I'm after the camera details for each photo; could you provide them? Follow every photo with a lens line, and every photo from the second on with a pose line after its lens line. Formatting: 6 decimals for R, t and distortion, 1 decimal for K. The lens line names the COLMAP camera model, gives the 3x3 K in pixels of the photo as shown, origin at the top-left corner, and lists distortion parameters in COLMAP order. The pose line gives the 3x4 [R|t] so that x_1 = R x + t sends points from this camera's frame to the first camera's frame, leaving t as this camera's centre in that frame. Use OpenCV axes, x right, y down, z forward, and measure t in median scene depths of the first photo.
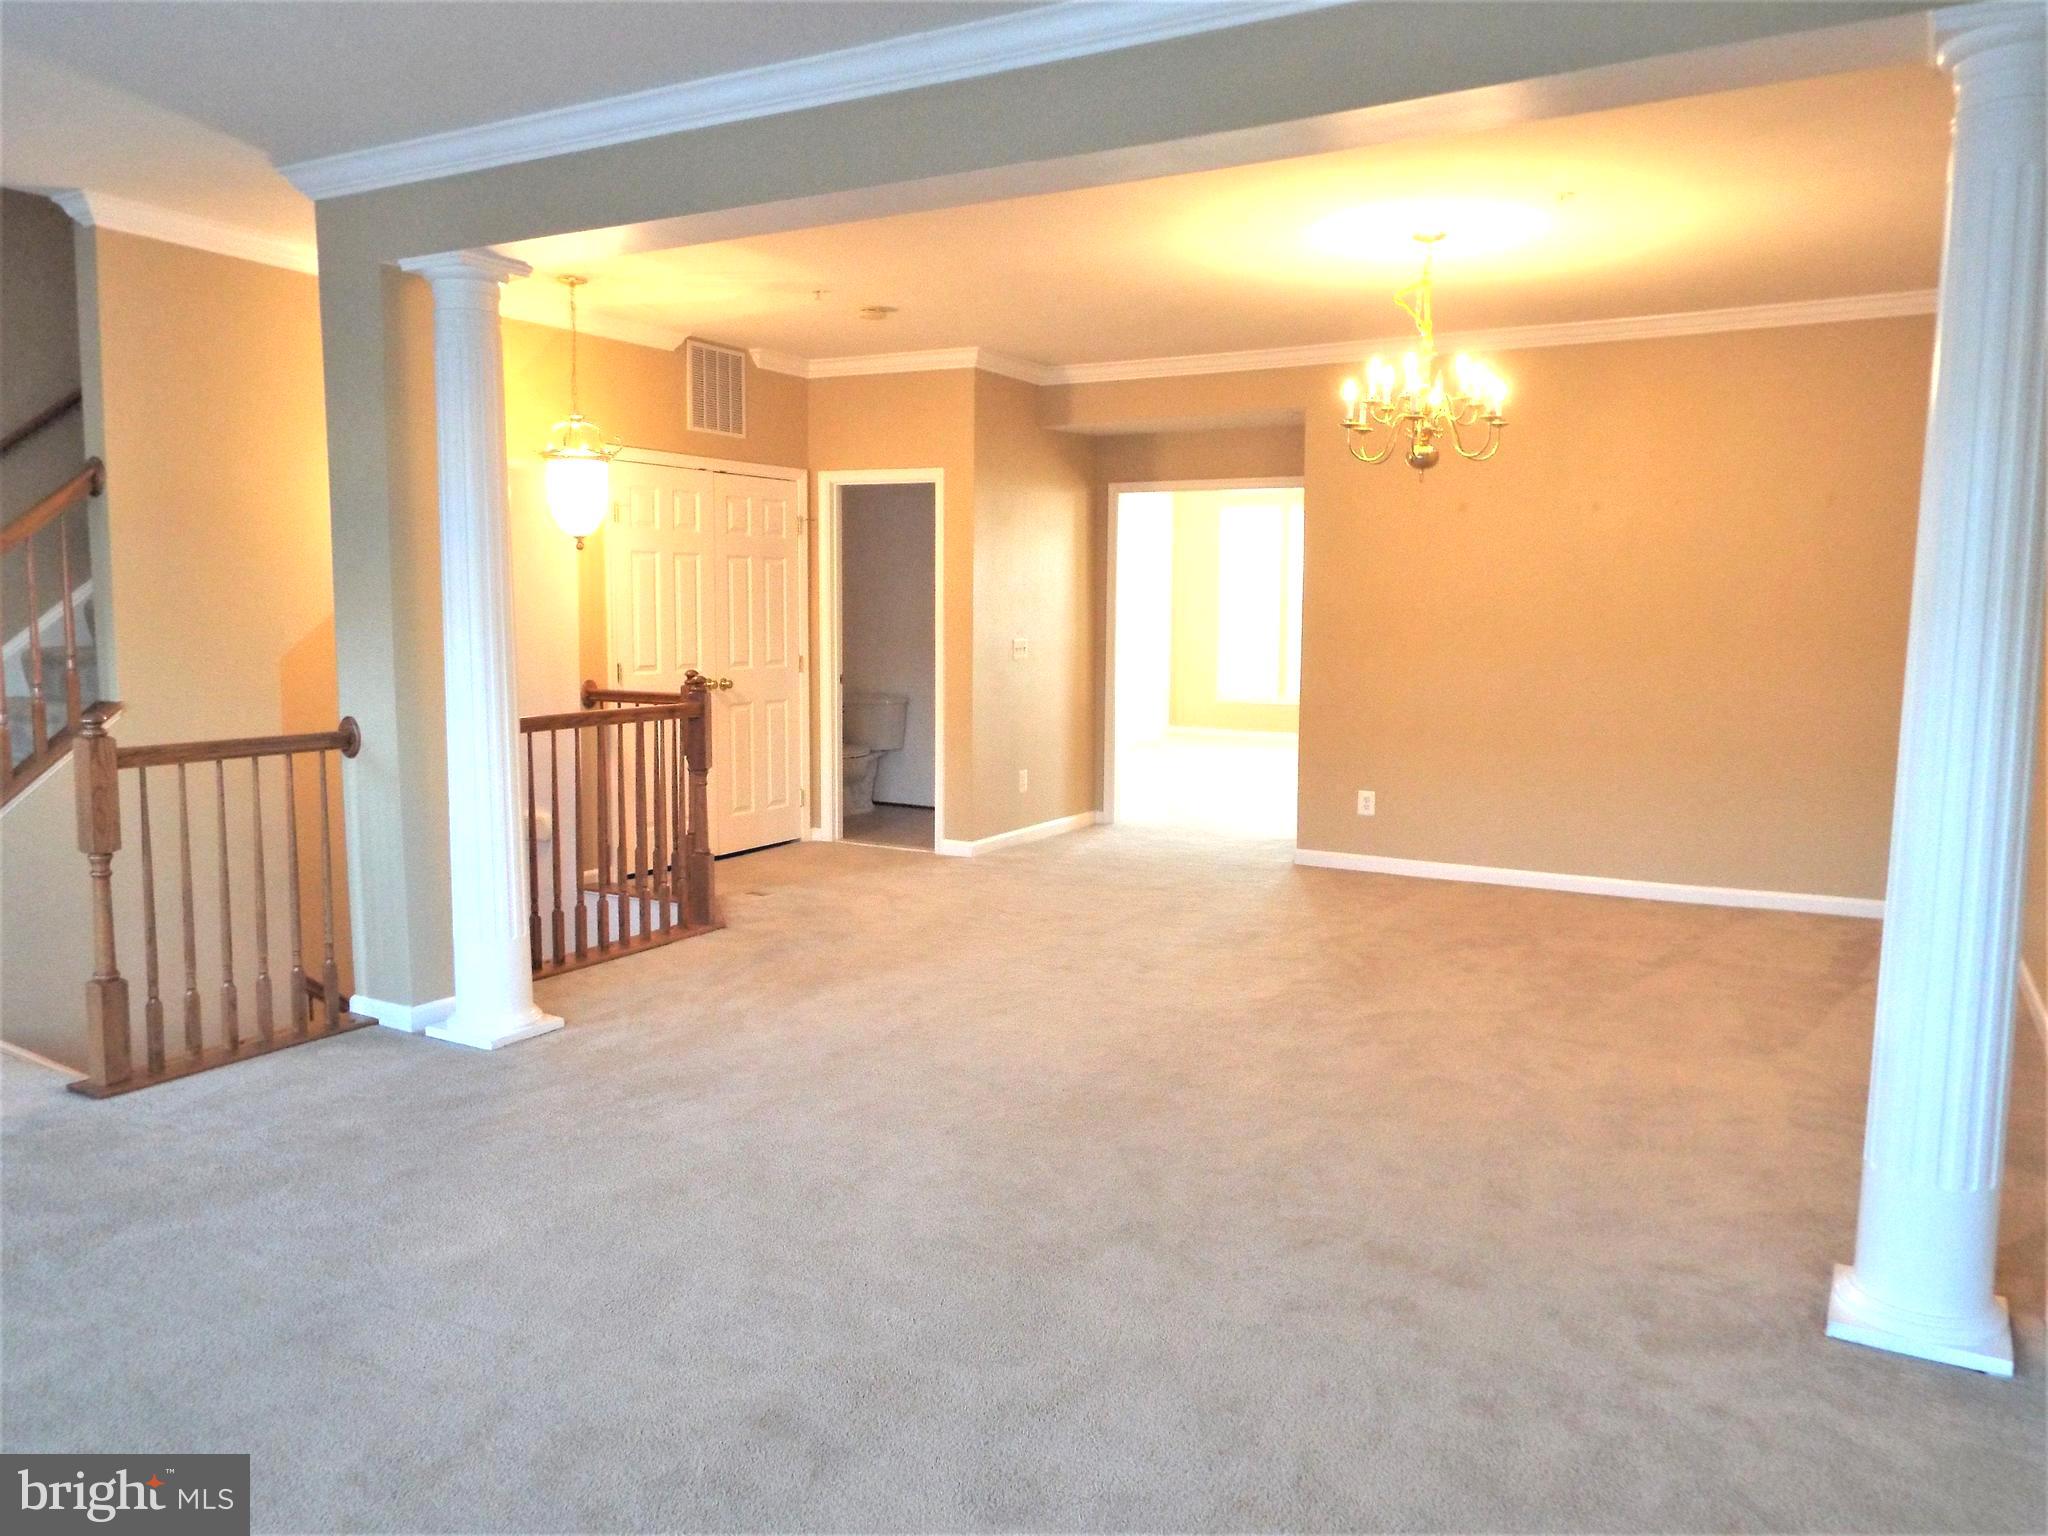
lens RADIAL K [[1514.1, 0, 1029.7], [0, 1514.1, 772.3], [0, 0, 1]] dist [-0.002223, 0.014944]
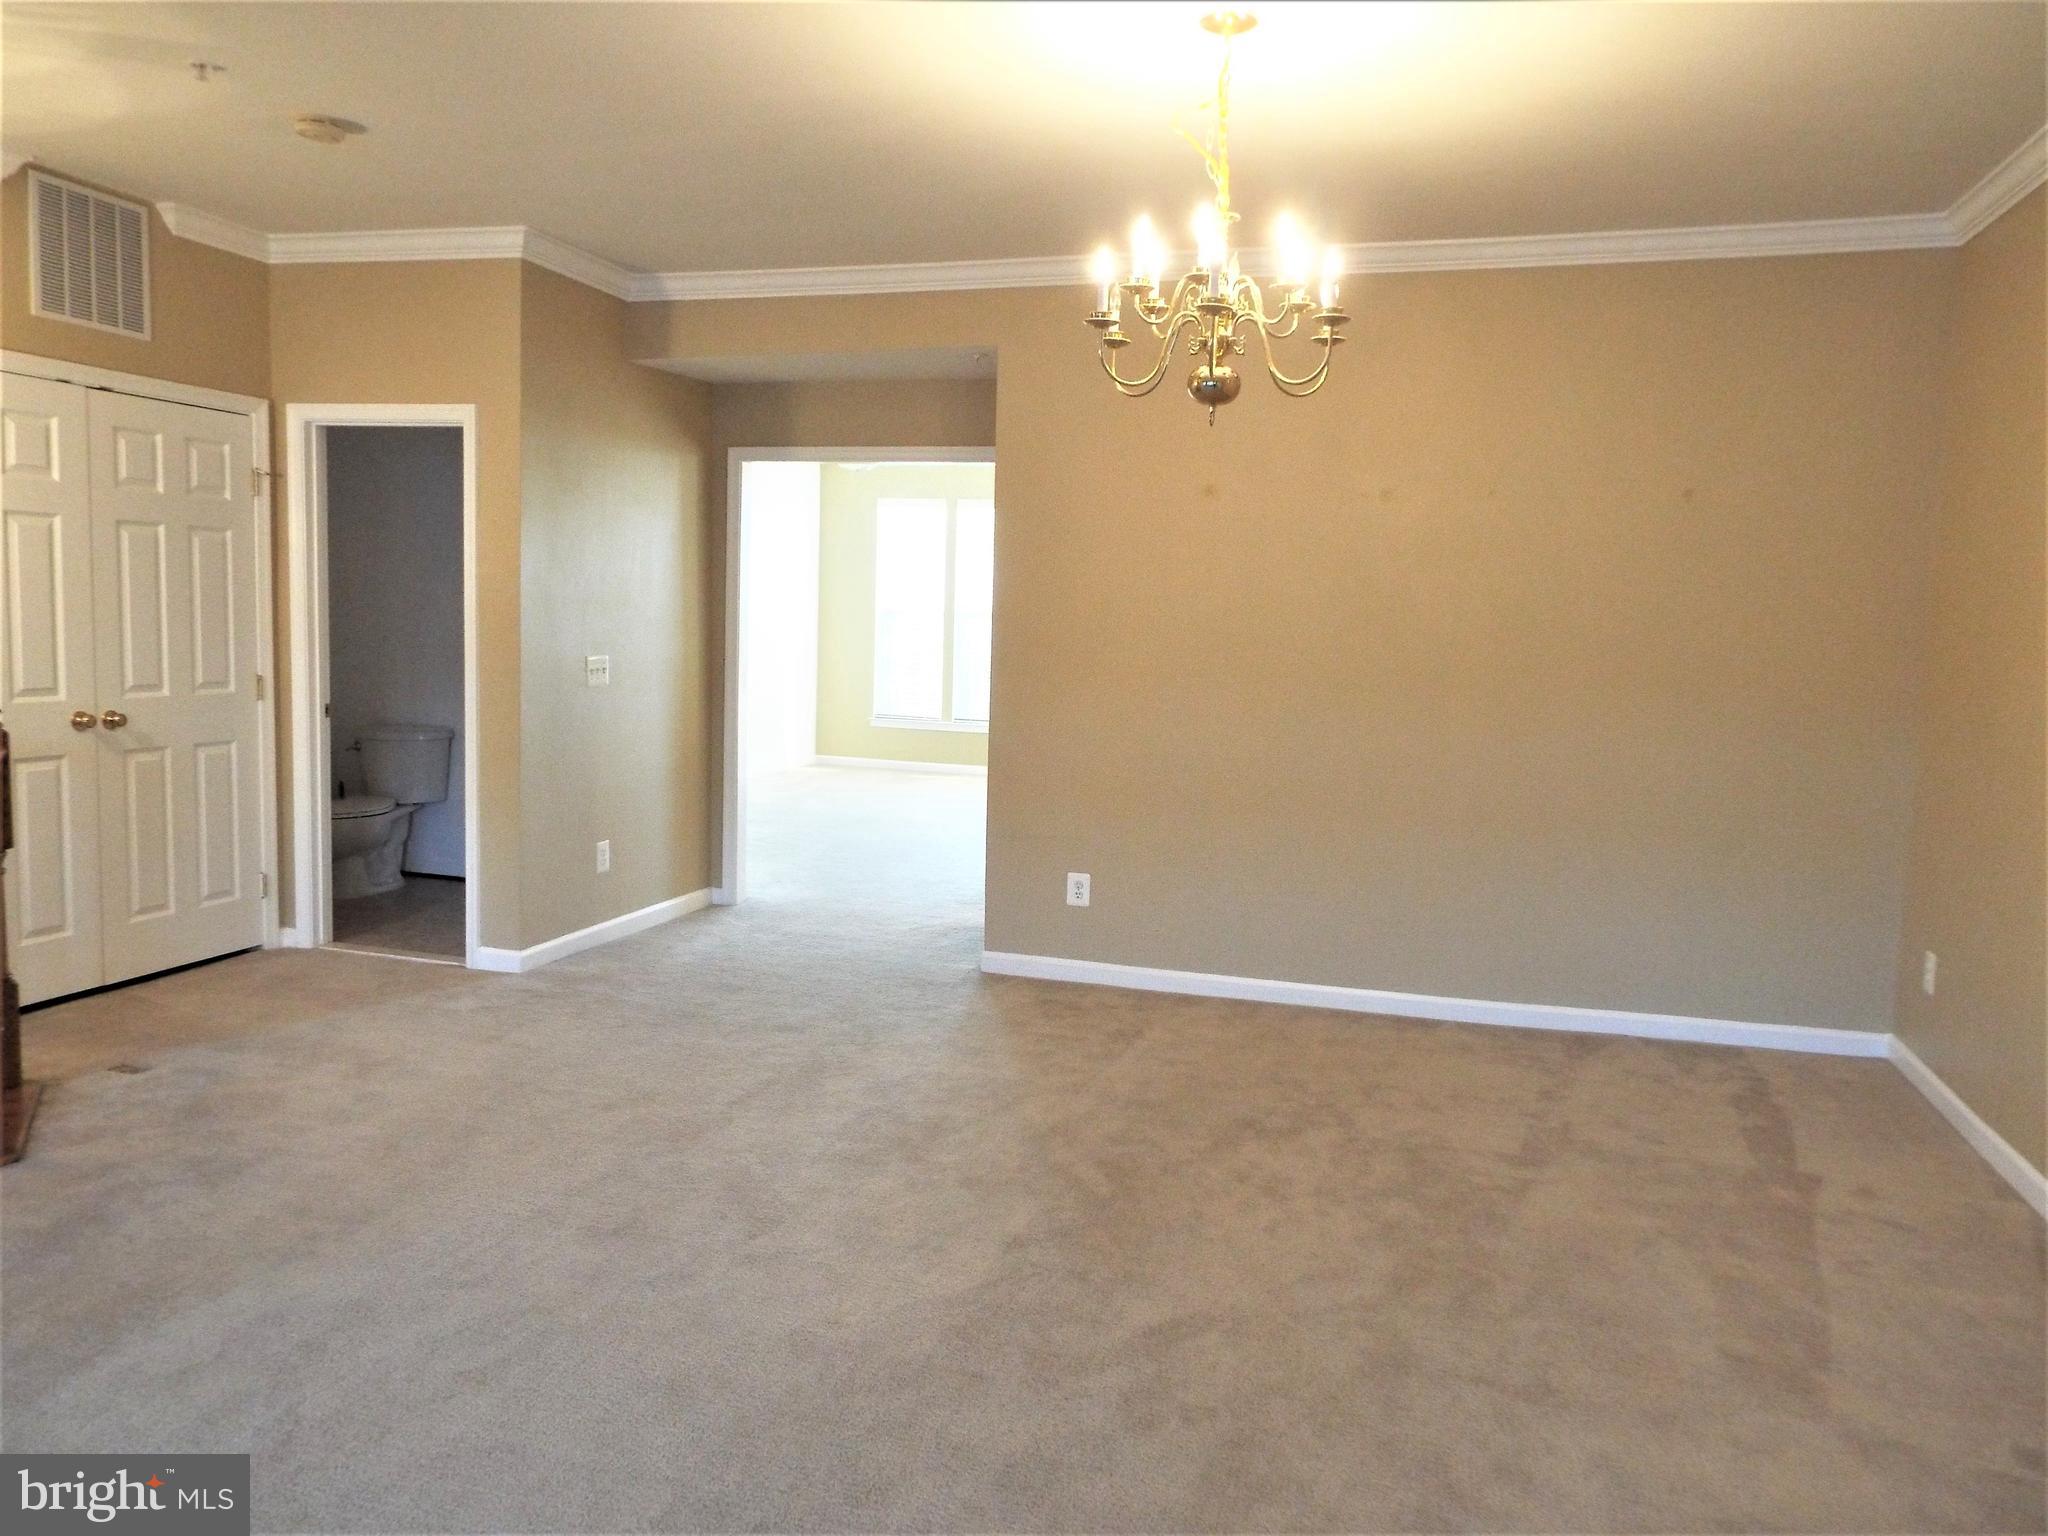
lens RADIAL K [[1514.1, 0, 1029.7], [0, 1514.1, 772.3], [0, 0, 1]] dist [-0.002223, 0.014944]
pose [[0.973926, 0.000788, 0.226866, 0.038366], [0.000449, 0.999985, -0.005400, -0.038765], [-0.226867, 0.005361, 0.973911, 0.342264]]
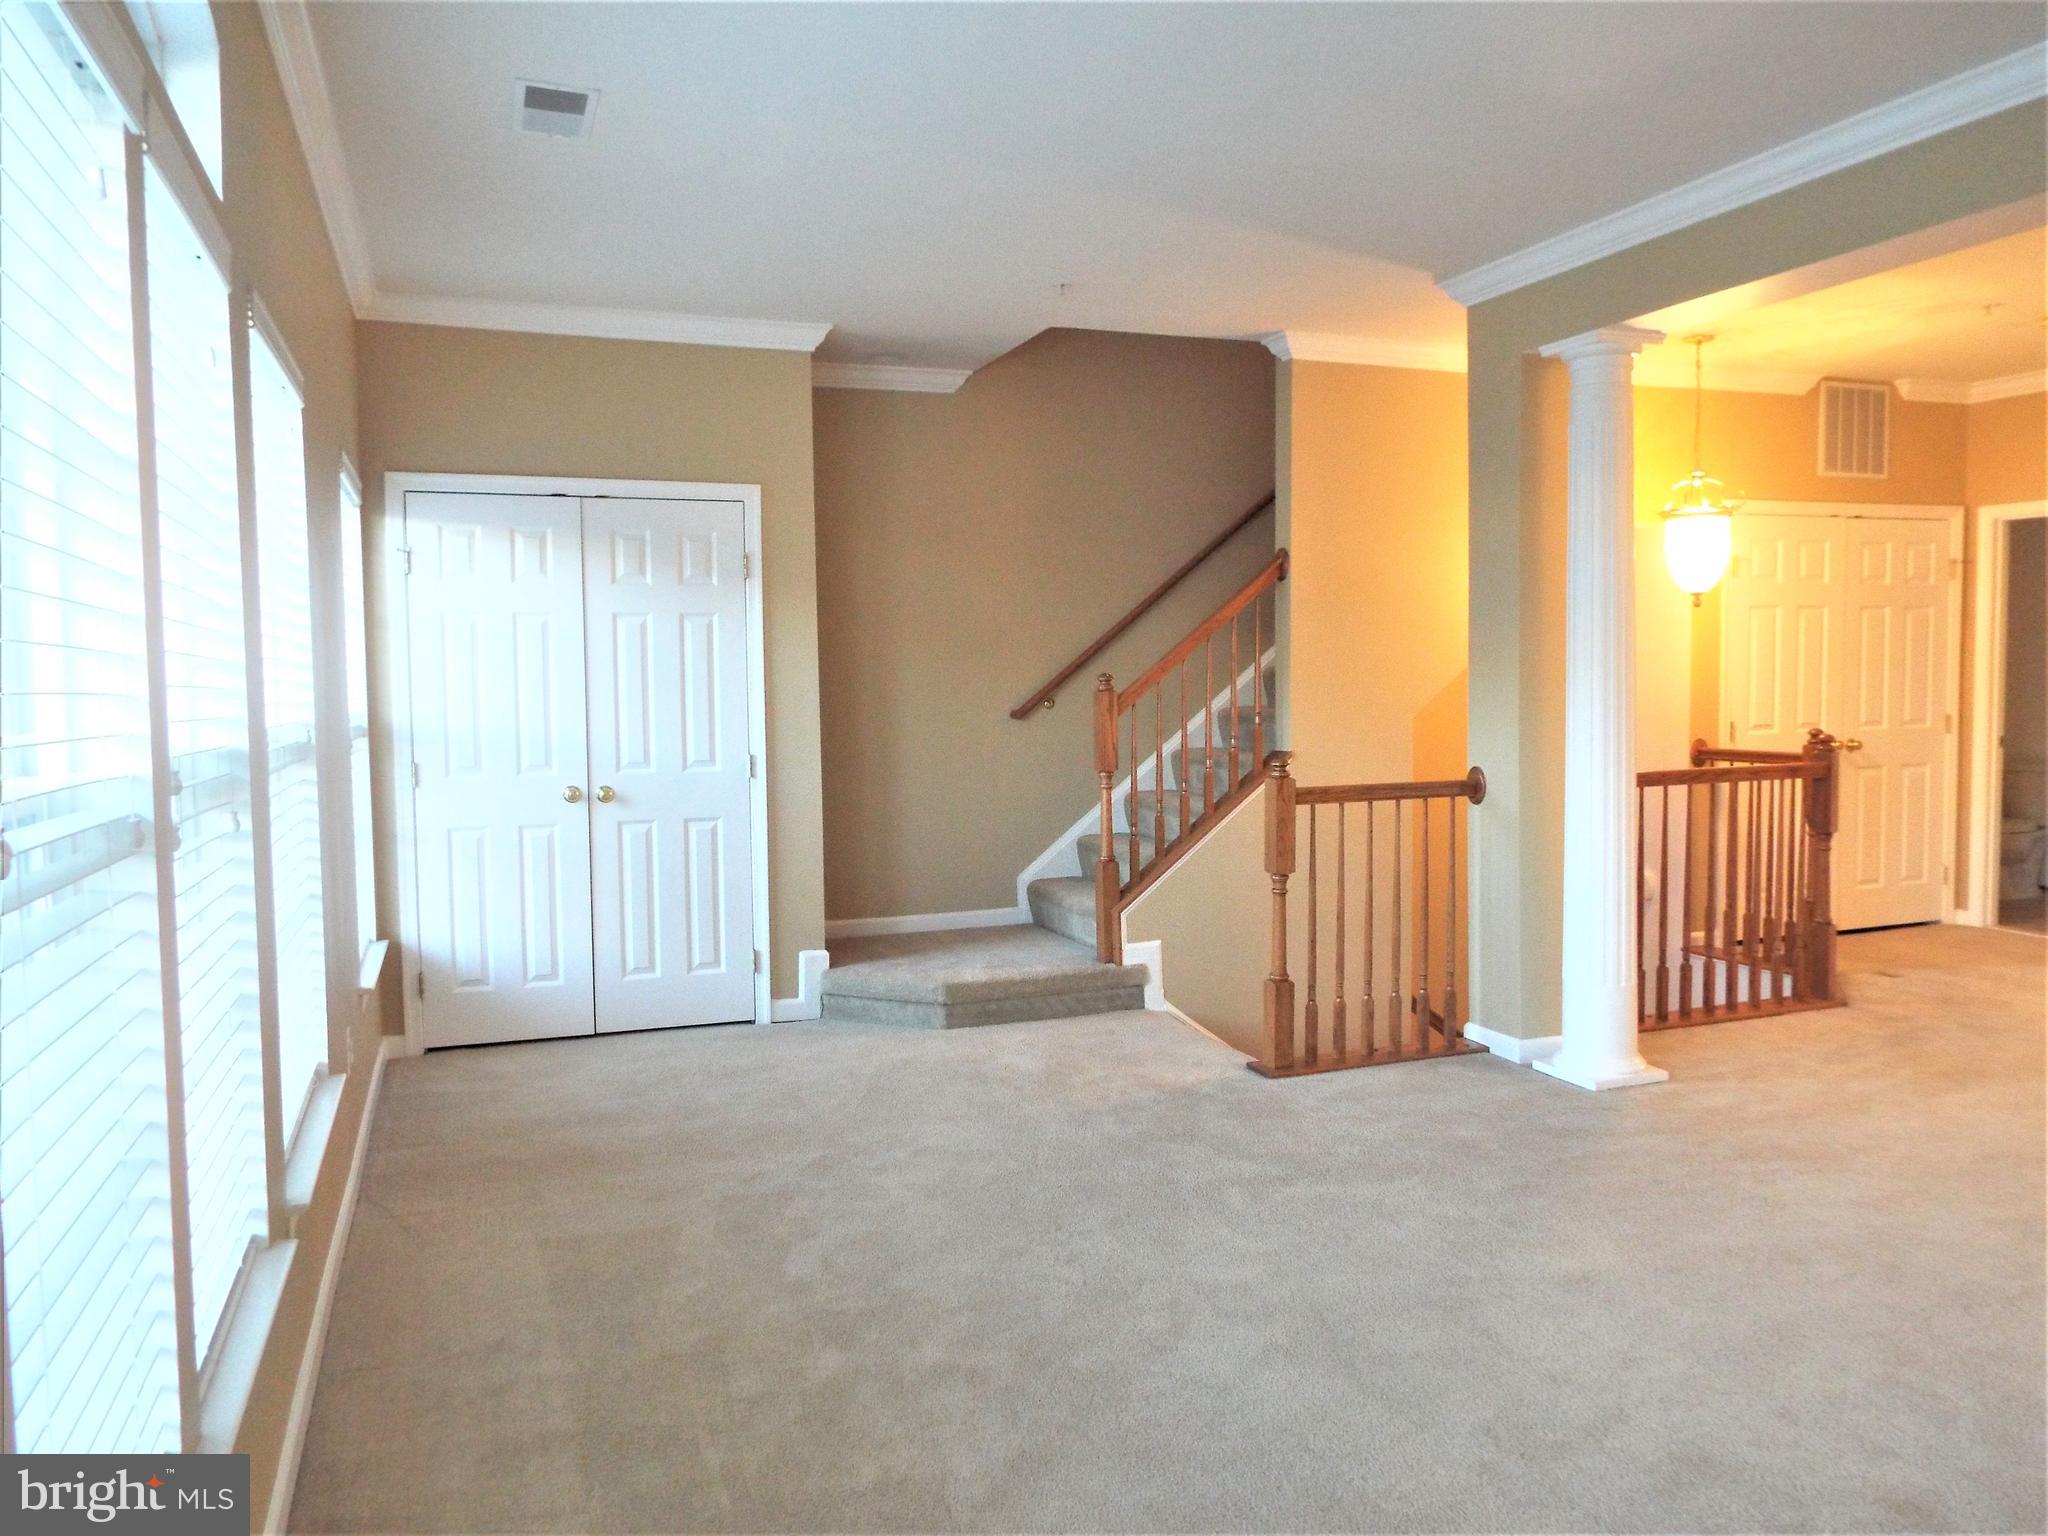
lens RADIAL K [[1514.1, 0, 1029.7], [0, 1514.1, 772.3], [0, 0, 1]] dist [-0.002223, 0.014944]
pose [[0.771814, 0.021602, -0.635482, -0.001261], [-0.048954, 0.998475, -0.025515, 0.007695], [0.633961, 0.050802, 0.771694, -0.035943]]
